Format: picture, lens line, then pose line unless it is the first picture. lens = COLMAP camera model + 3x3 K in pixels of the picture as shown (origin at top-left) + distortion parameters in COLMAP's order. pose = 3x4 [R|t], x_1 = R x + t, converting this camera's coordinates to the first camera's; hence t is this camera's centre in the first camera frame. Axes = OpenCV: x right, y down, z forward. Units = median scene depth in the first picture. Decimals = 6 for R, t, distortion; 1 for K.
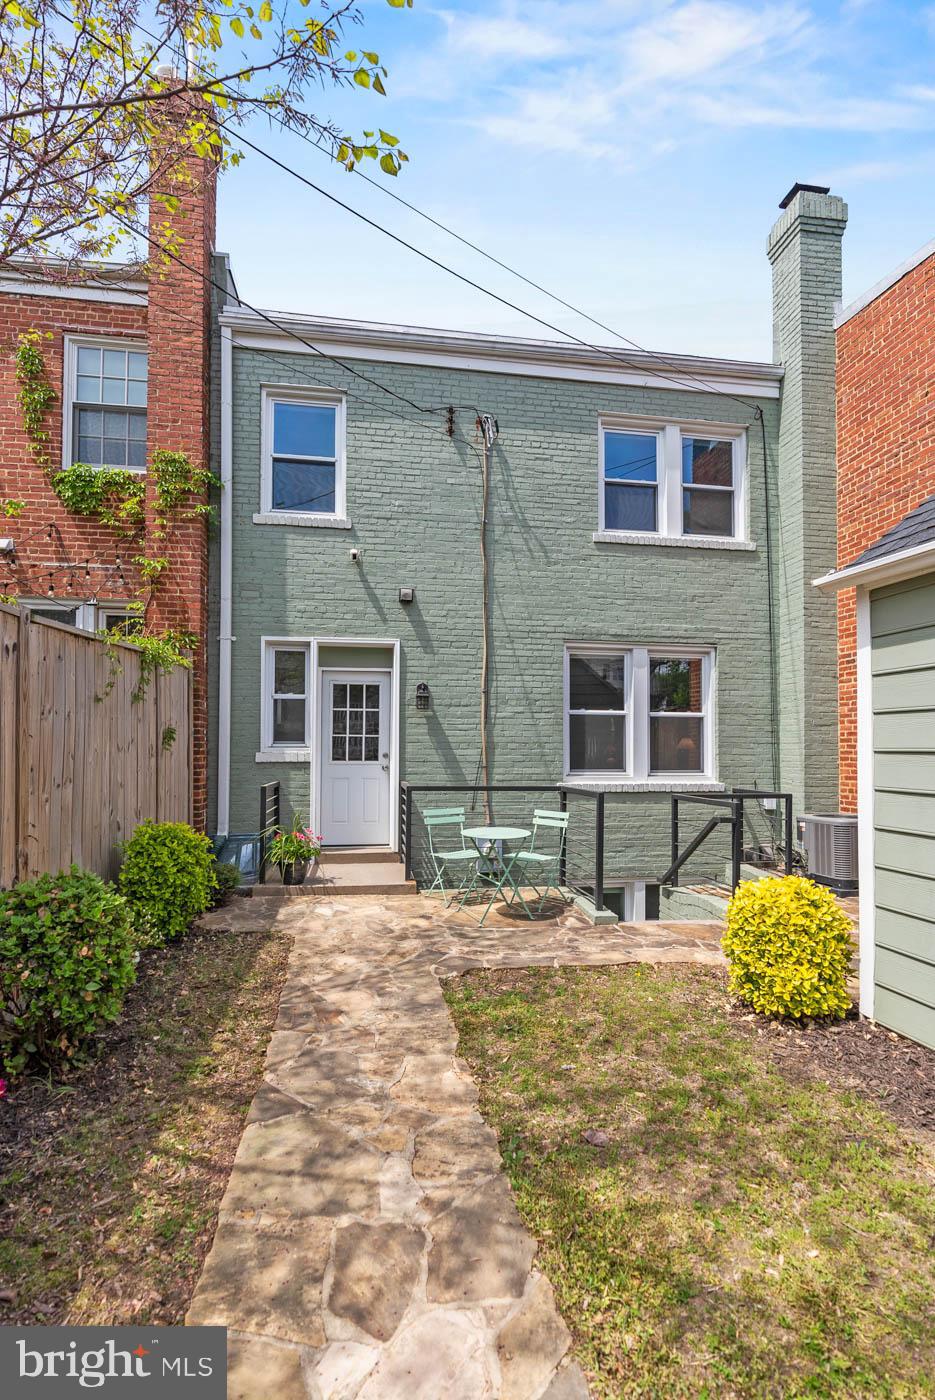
lens RADIAL K [[689.6, 0, 458.0], [0, 689.6, 736.3], [0, 0, 1]] dist [-0.003293, 0.006246]
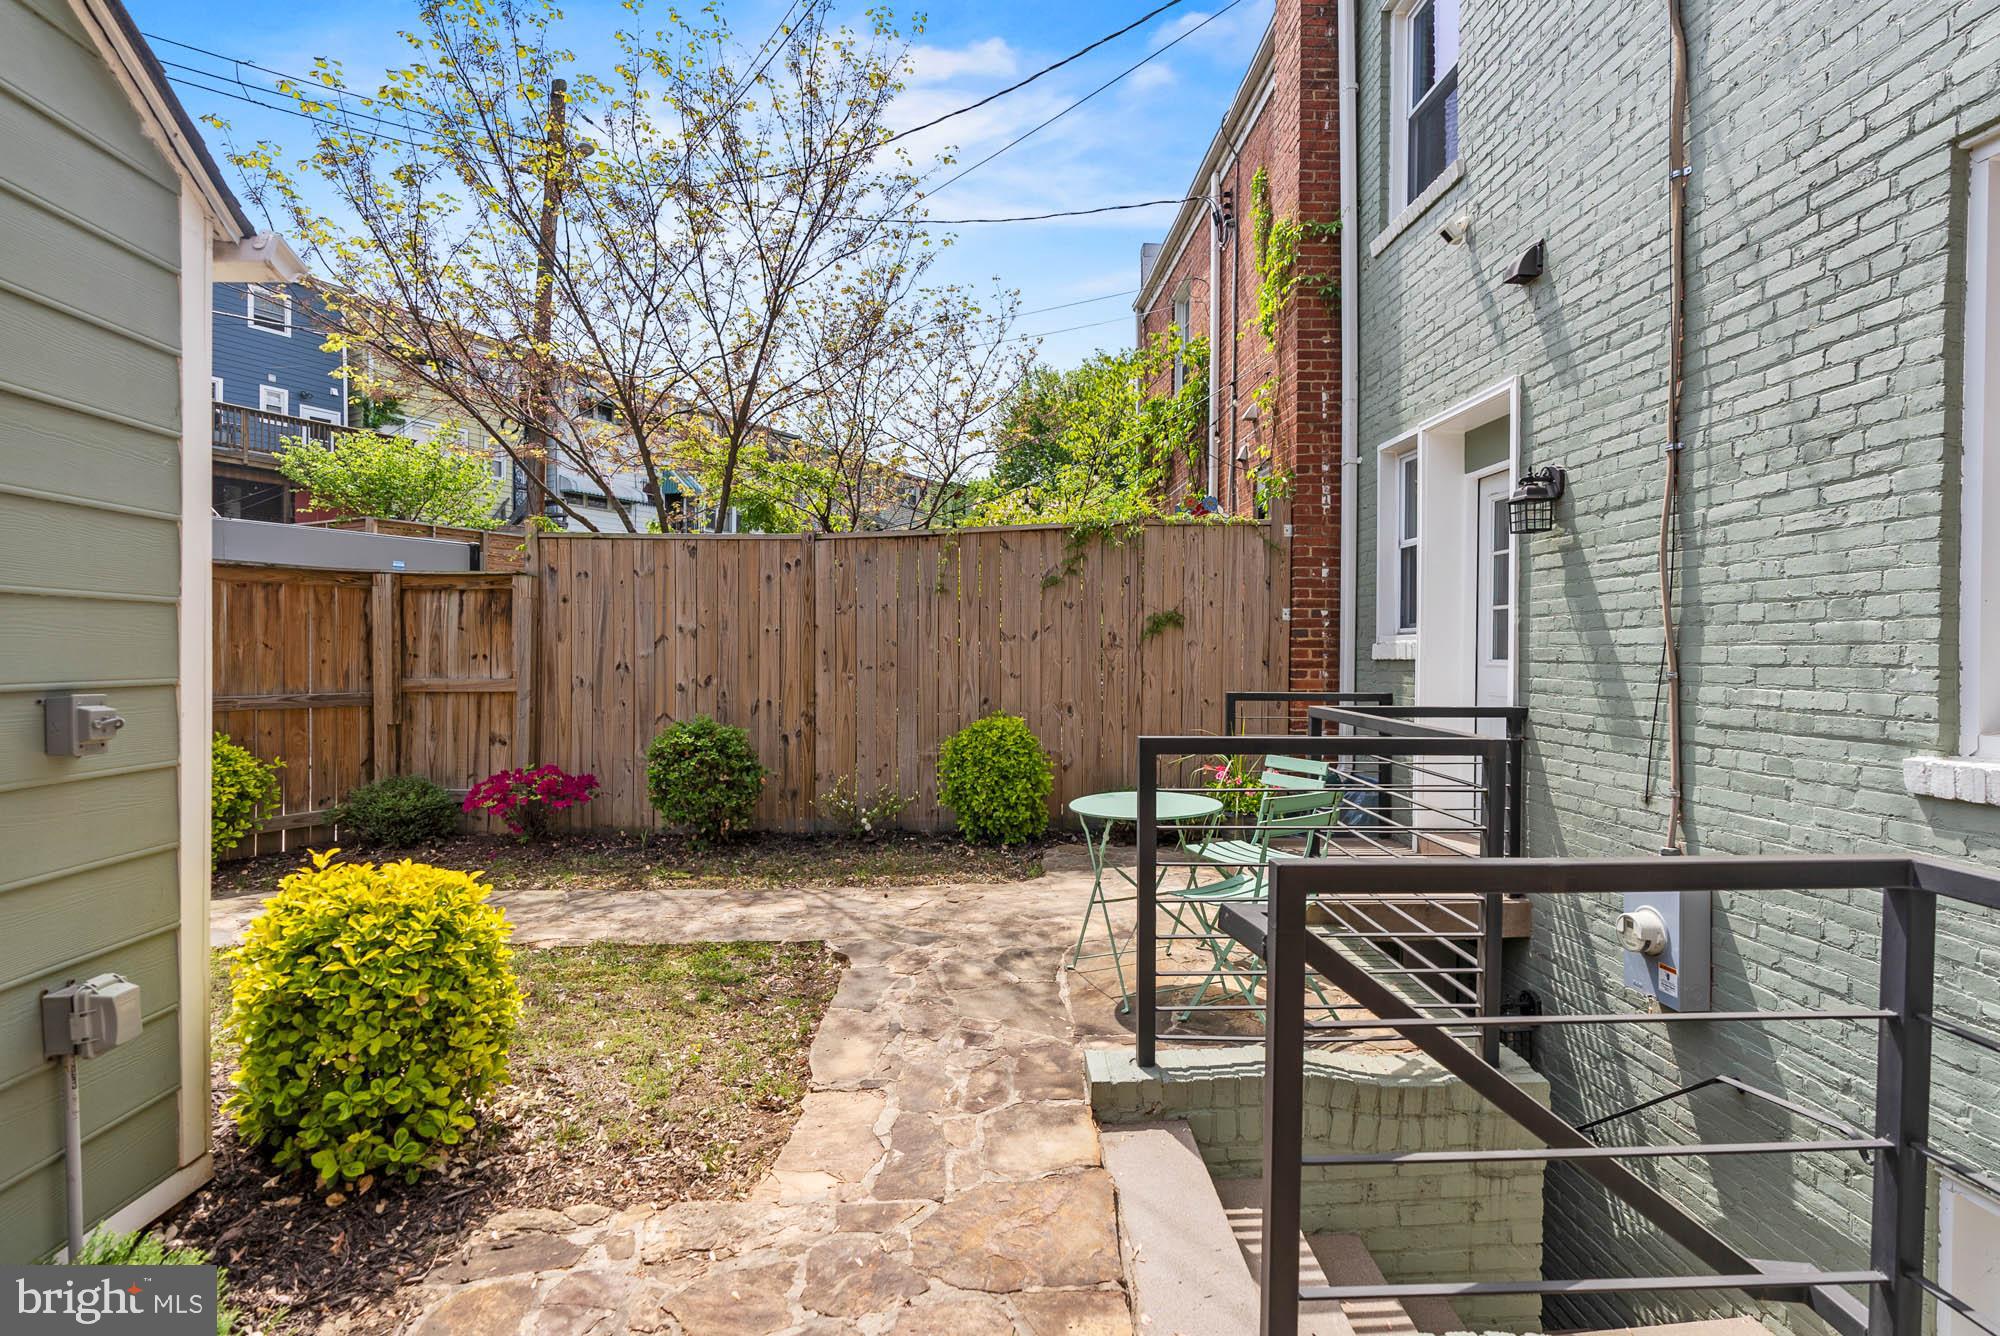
lens RADIAL K [[934.6, 0, 1002.4], [0, 934.6, 671.0], [0, 0, 1]] dist [-0.004878, 0.000142]
pose [[-0.121070, 0.015190, -0.992528, 0.543298], [0.009740, 0.999853, 0.014114, 0.031963], [0.992596, -0.007959, -0.121201, 0.771047]]
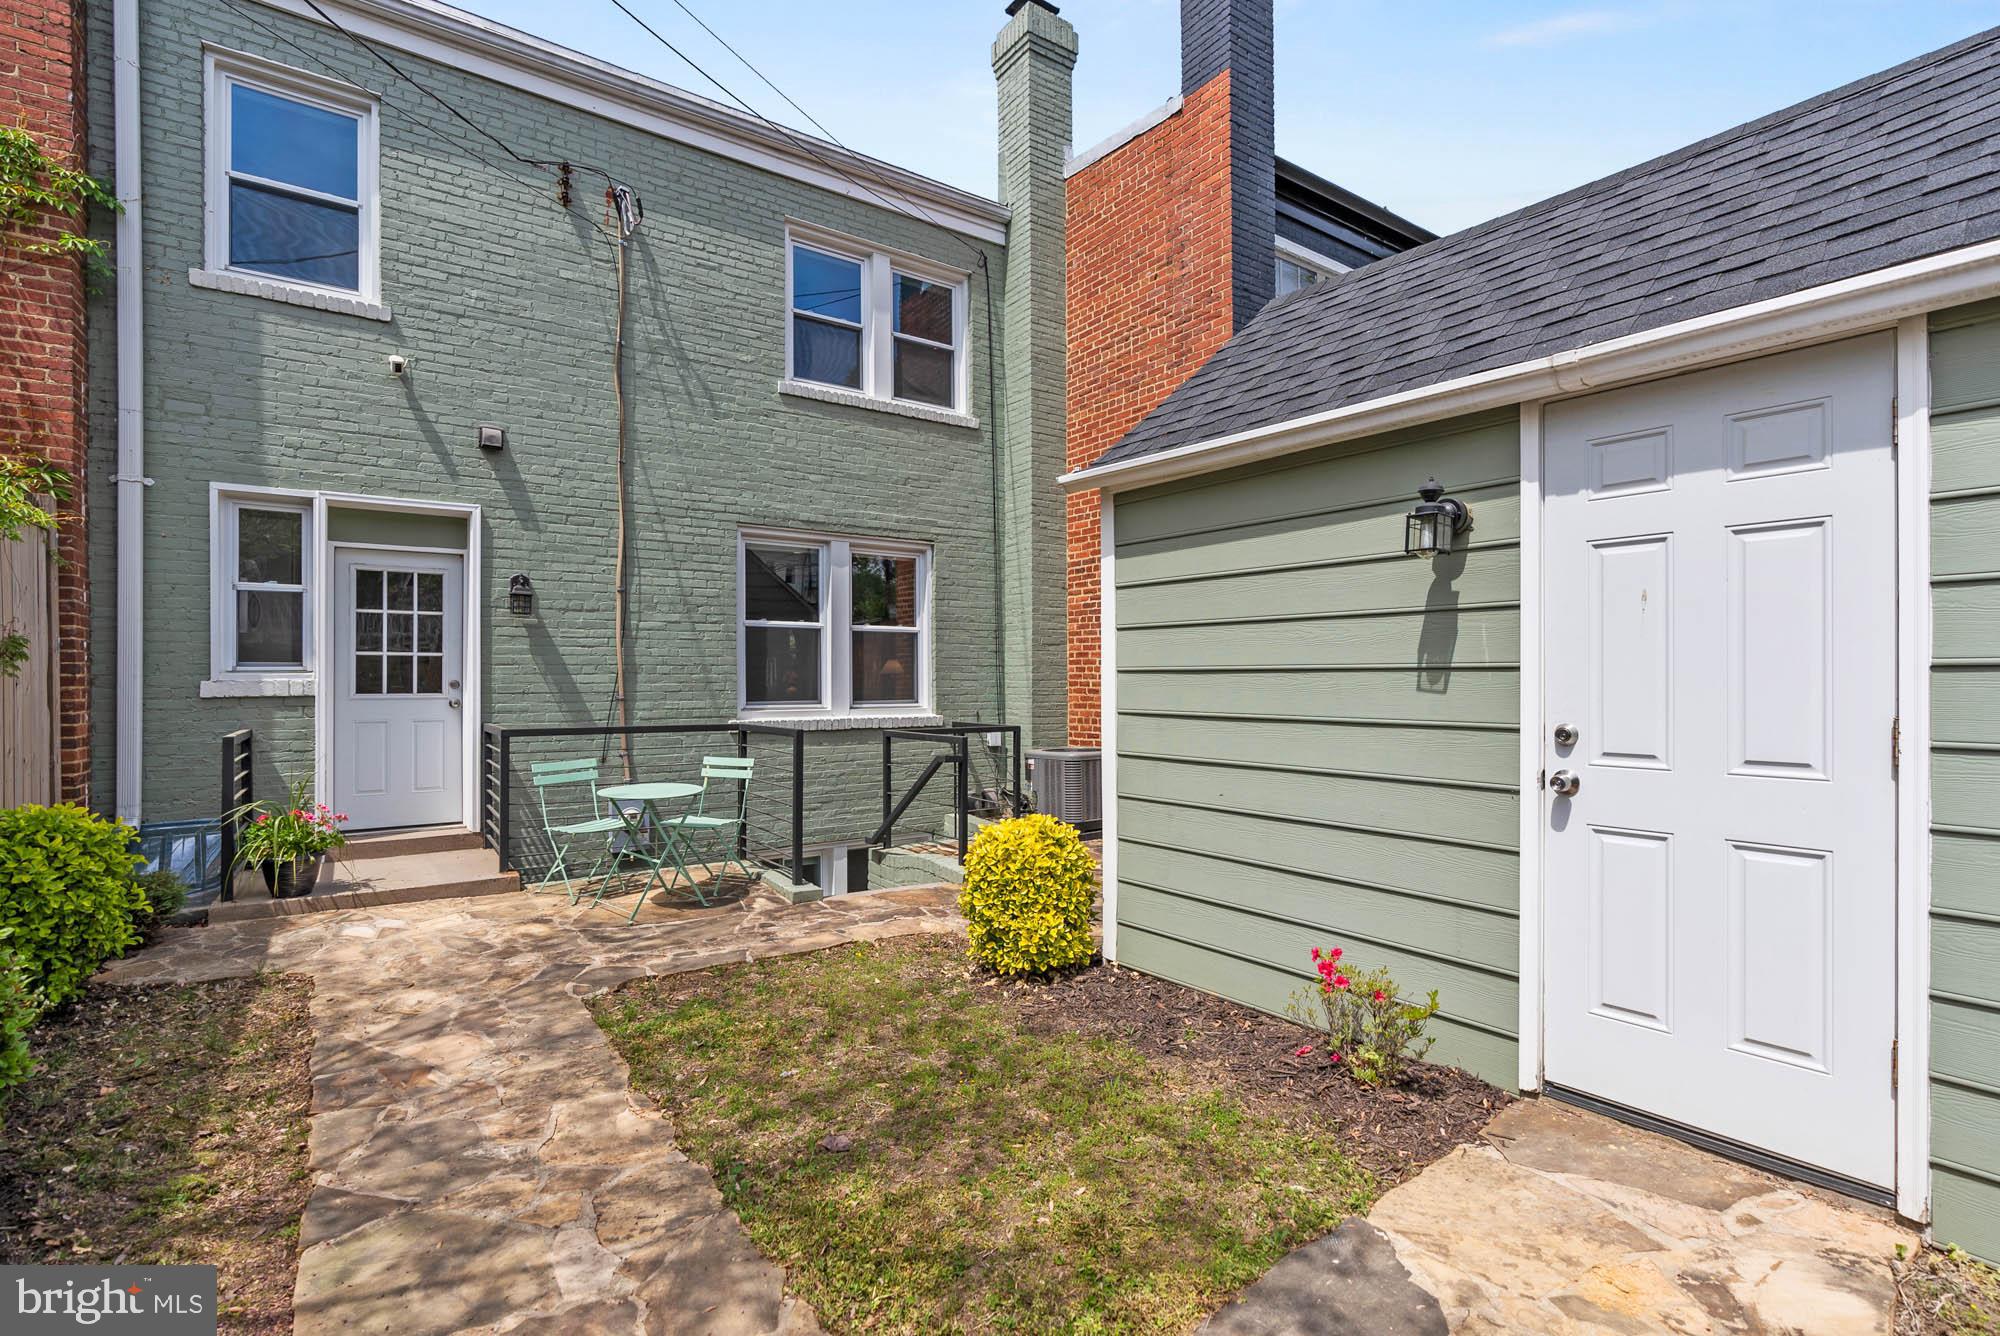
lens RADIAL K [[956.6, 0, 1013.3], [0, 956.6, 673.7], [0, 0, 1]] dist [-0.000177, 0.006577]
pose [[0.894297, -0.003513, 0.447460, -0.040766], [-0.003006, 0.999899, 0.013858, 0.003882], [-0.447463, -0.013738, 0.894197, -0.034070]]
